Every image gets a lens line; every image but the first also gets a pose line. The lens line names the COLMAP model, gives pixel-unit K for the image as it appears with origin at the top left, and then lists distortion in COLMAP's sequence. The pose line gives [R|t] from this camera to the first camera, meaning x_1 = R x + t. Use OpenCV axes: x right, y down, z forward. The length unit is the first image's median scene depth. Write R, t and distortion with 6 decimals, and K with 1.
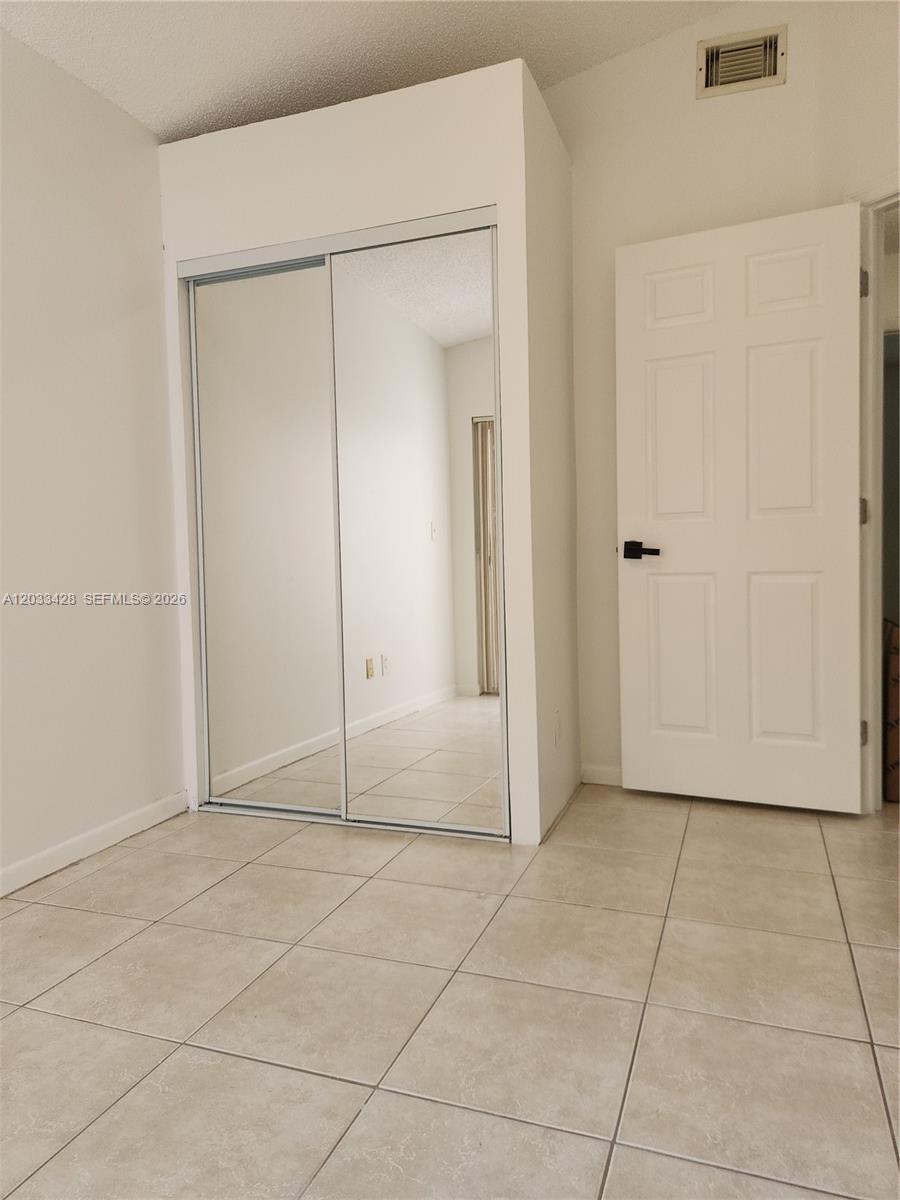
lens RADIAL K [[819.7, 0, 452.2], [0, 819.7, 598.4], [0, 0, 1]] dist [0.063398, -0.052550]
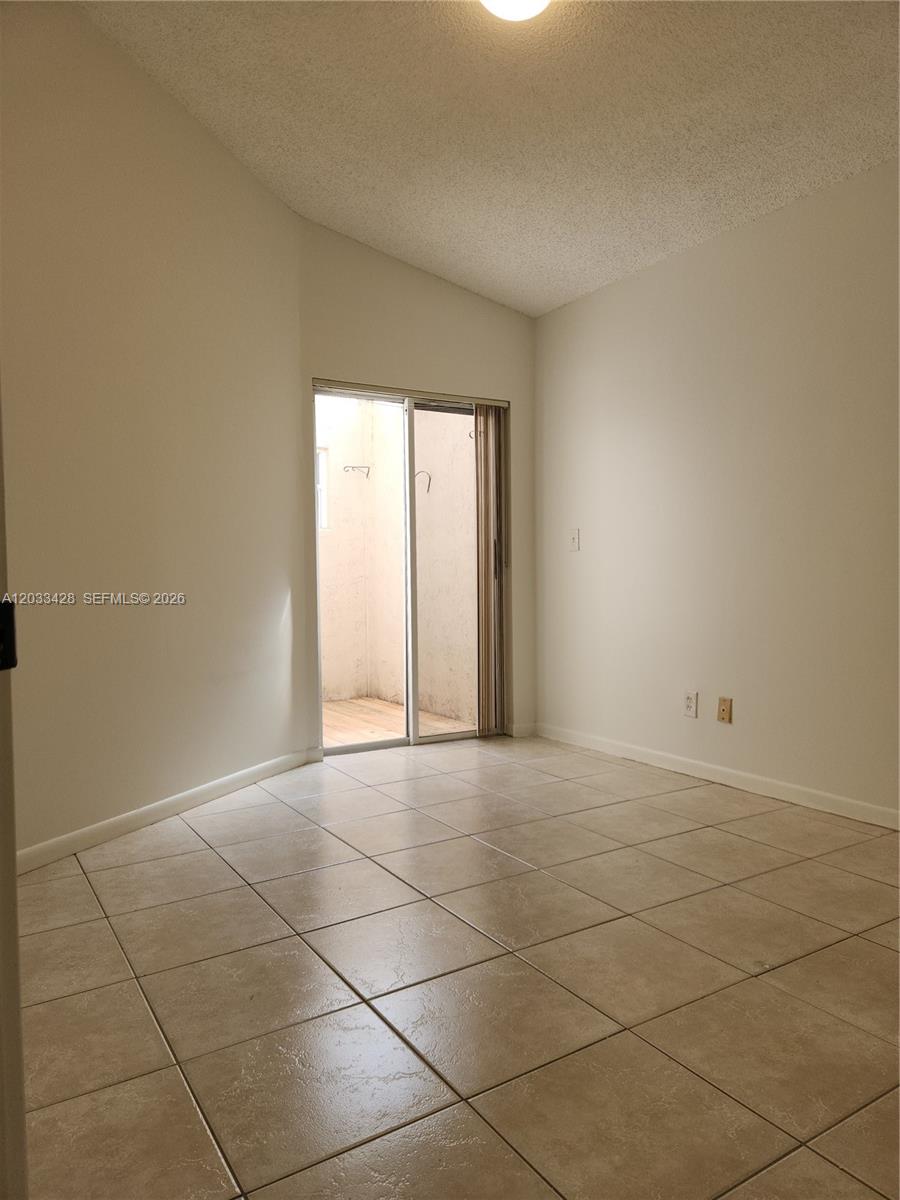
lens RADIAL K [[819.7, 0, 451.1], [0, 819.7, 600.2], [0, 0, 1]] dist [0.063398, -0.052550]
pose [[-0.614733, 0.052697, -0.786973, 0.968371], [-0.027044, 0.995771, 0.087804, -0.109440], [0.788272, 0.075259, -0.610708, 1.294603]]
